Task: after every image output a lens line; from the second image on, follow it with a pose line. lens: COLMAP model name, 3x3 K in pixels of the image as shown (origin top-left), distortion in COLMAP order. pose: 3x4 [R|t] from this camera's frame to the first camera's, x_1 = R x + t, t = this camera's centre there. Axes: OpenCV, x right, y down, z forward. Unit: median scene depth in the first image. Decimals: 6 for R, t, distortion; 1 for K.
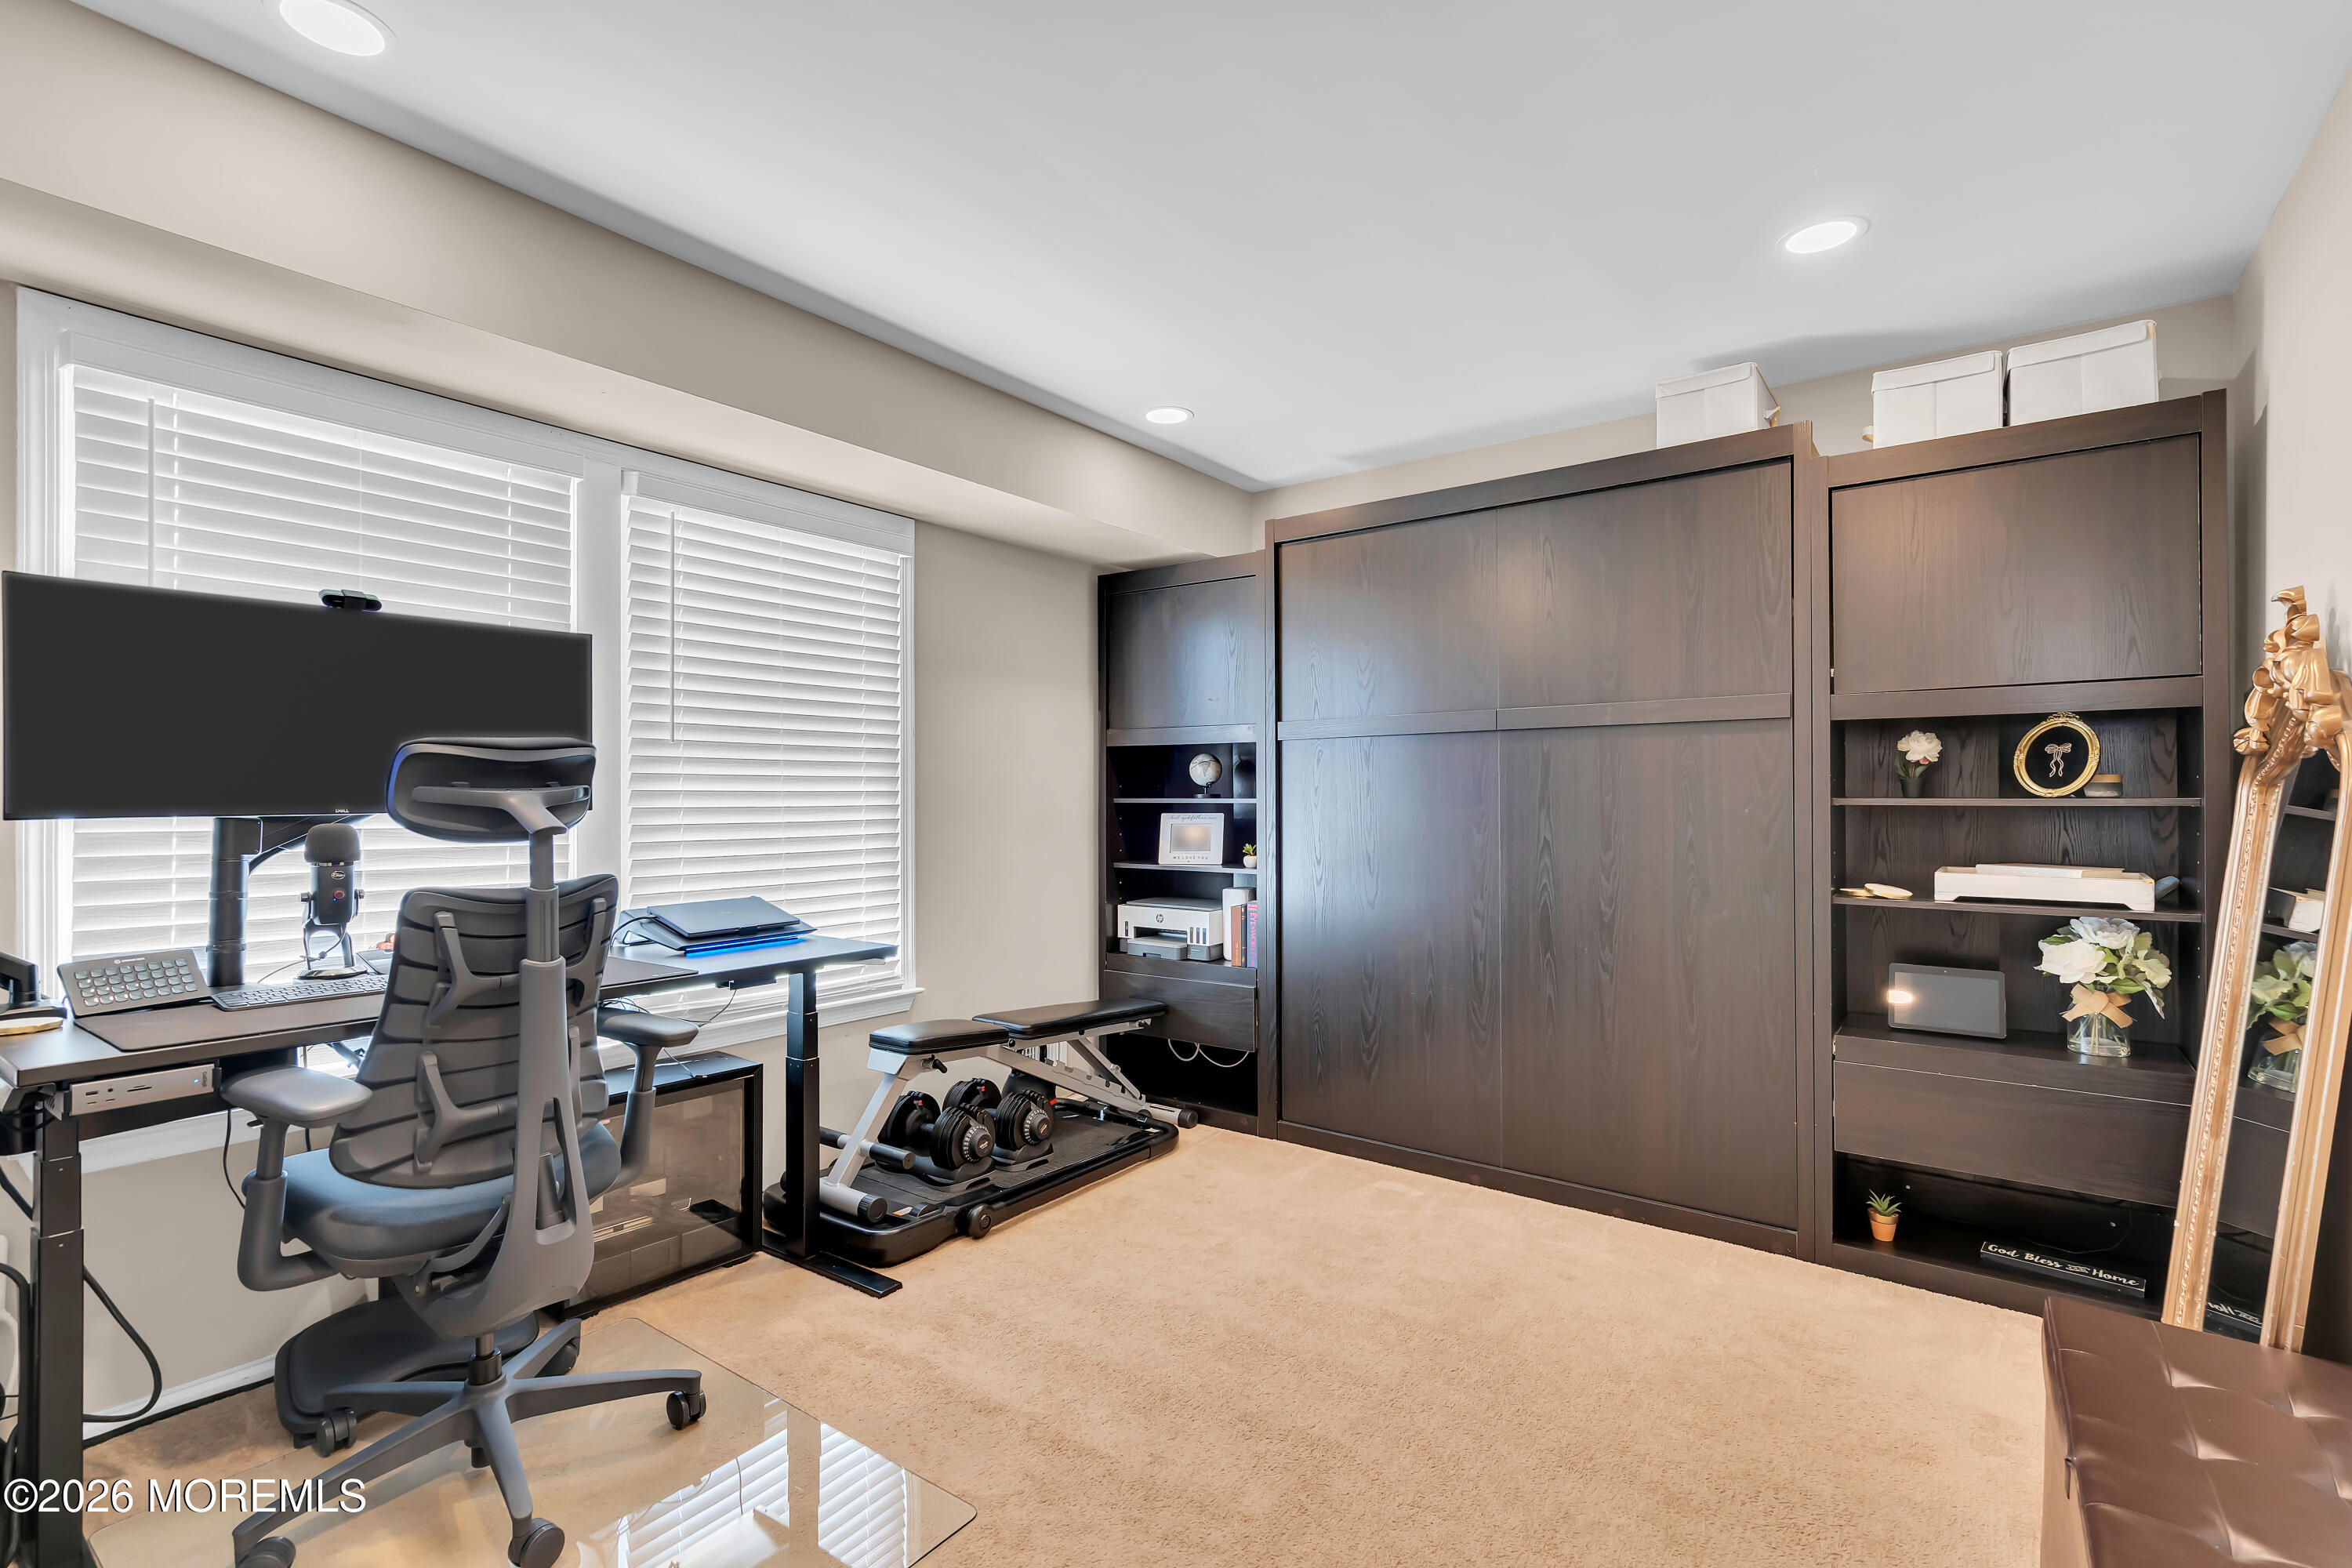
lens RADIAL K [[1079.6, 0, 1166.0], [0, 1079.6, 815.8], [0, 0, 1]] dist [-0.000588, 0.001335]
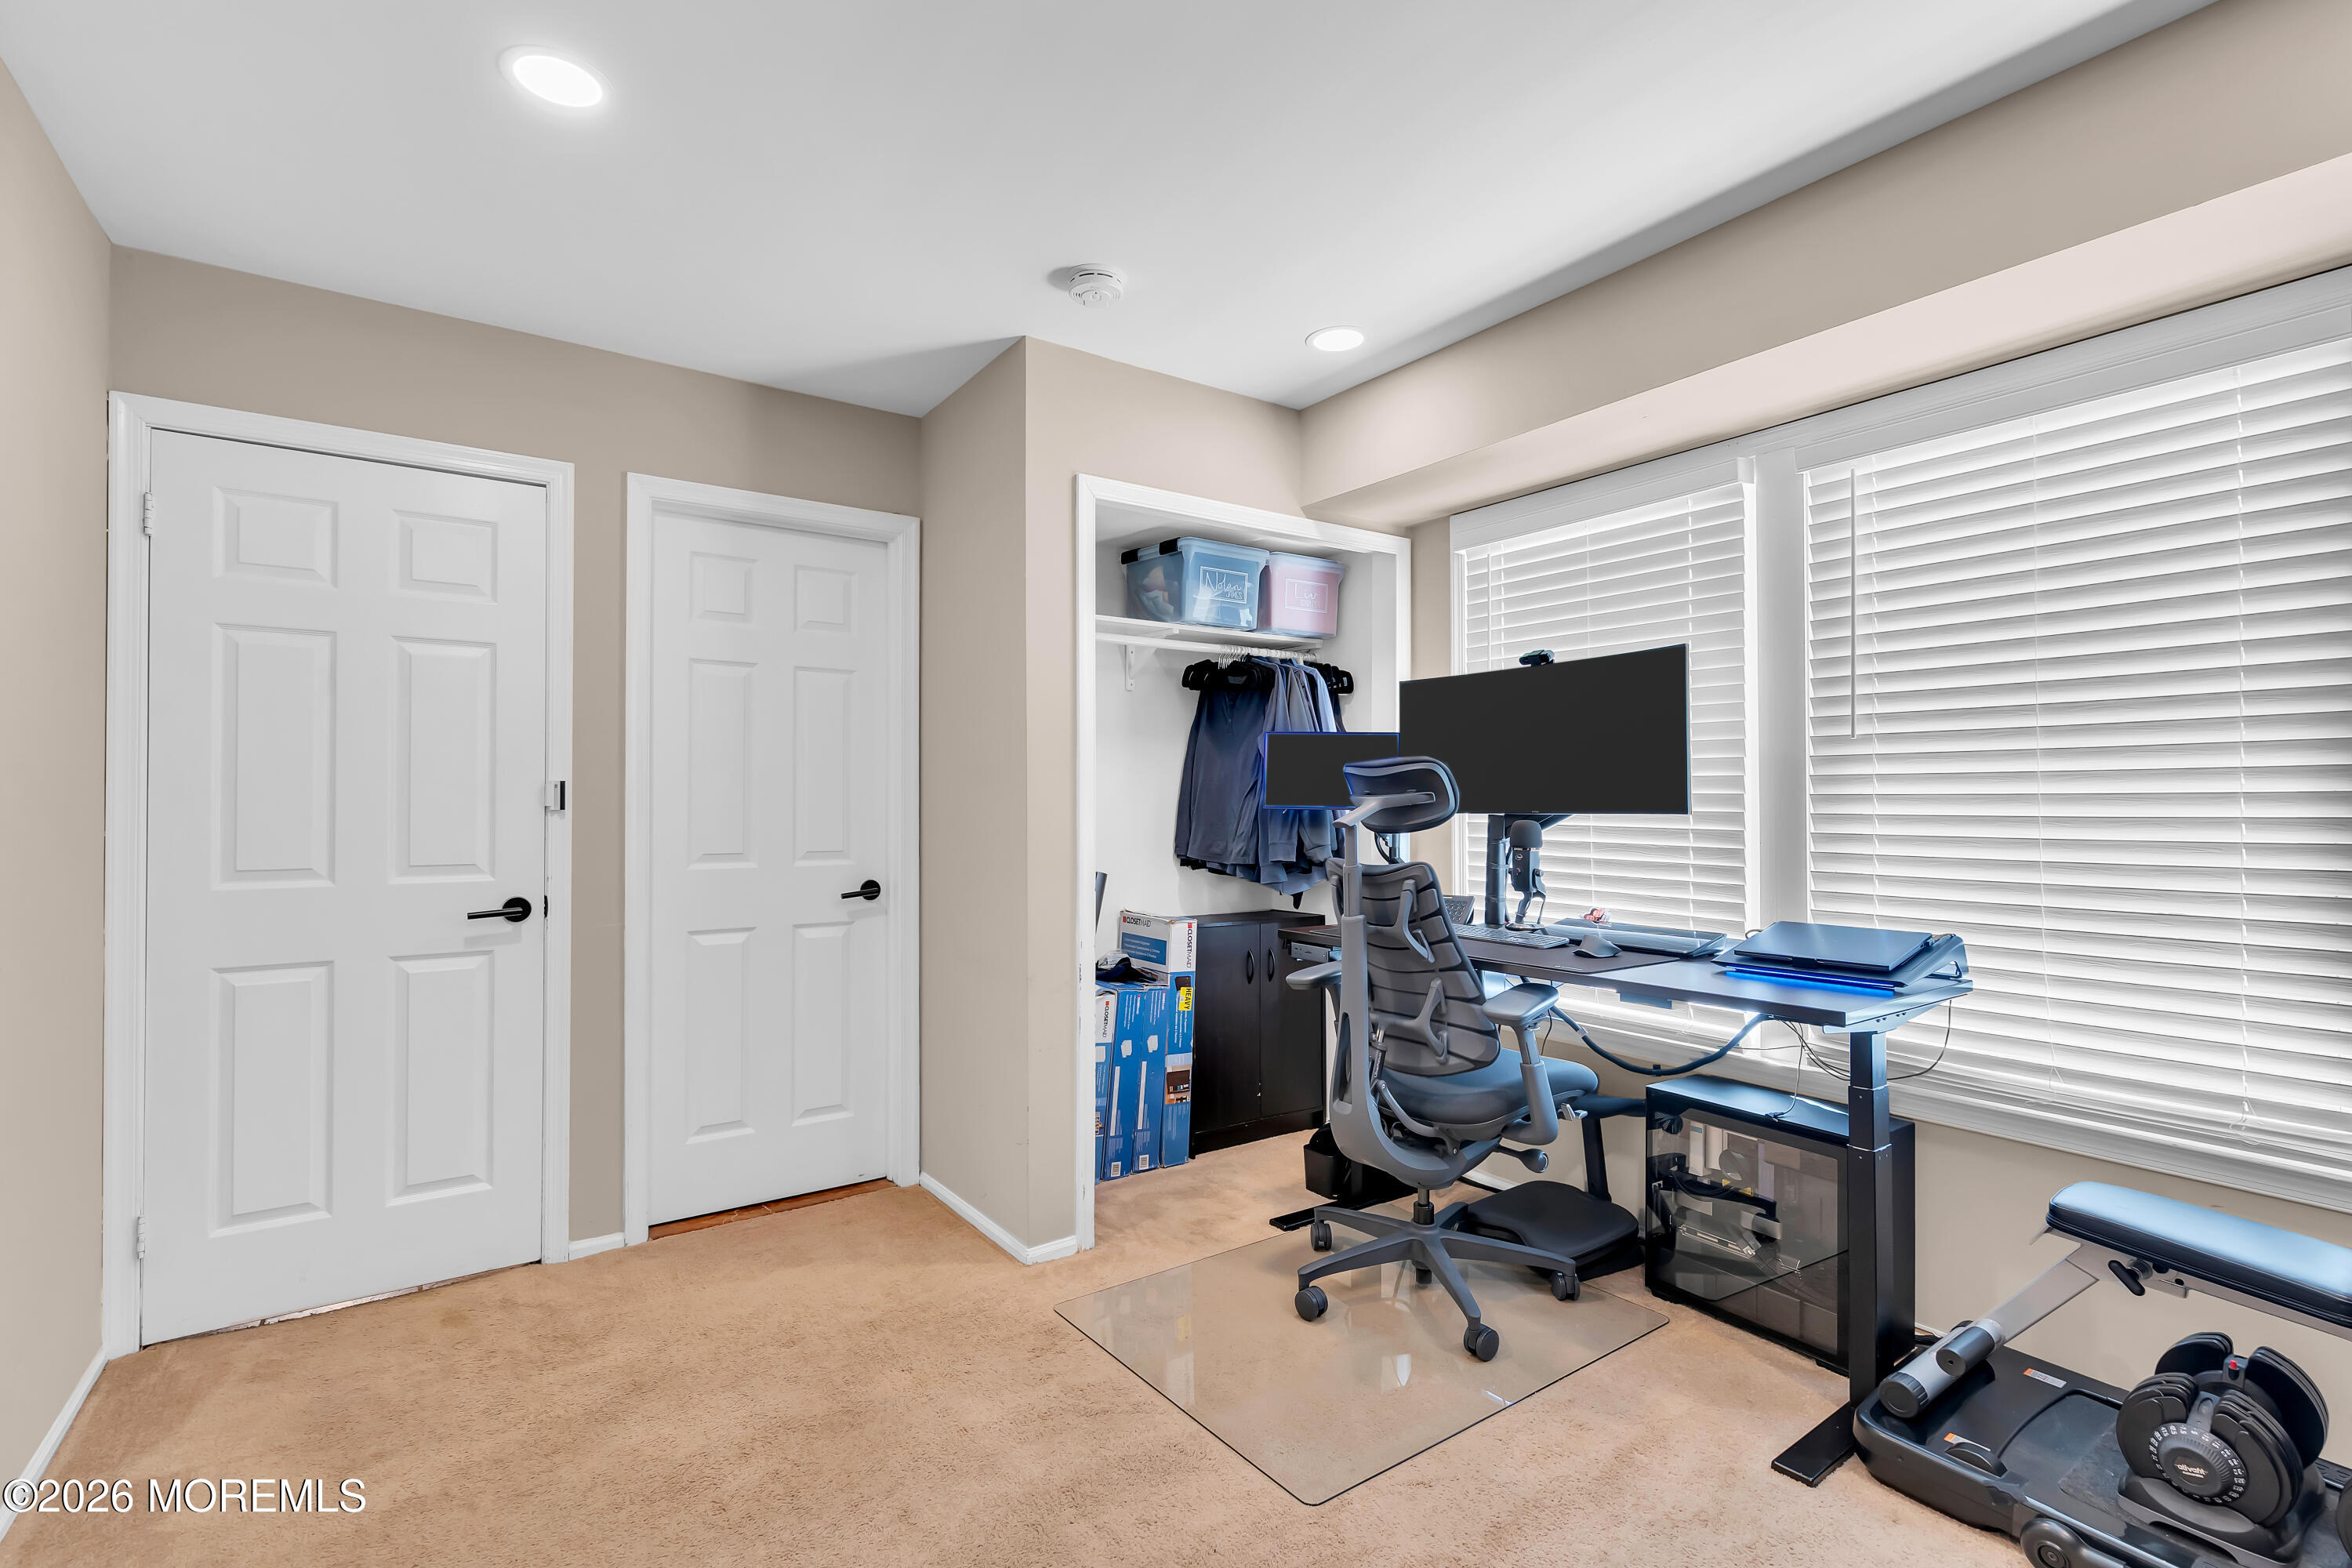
lens RADIAL K [[1079.6, 0, 1166.0], [0, 1079.6, 815.8], [0, 0, 1]] dist [-0.000588, 0.001335]
pose [[-0.322691, 0.012432, -0.946423, 0.644932], [-0.019591, 0.999612, 0.019810, -0.015409], [0.946302, 0.024934, -0.322322, 0.929122]]
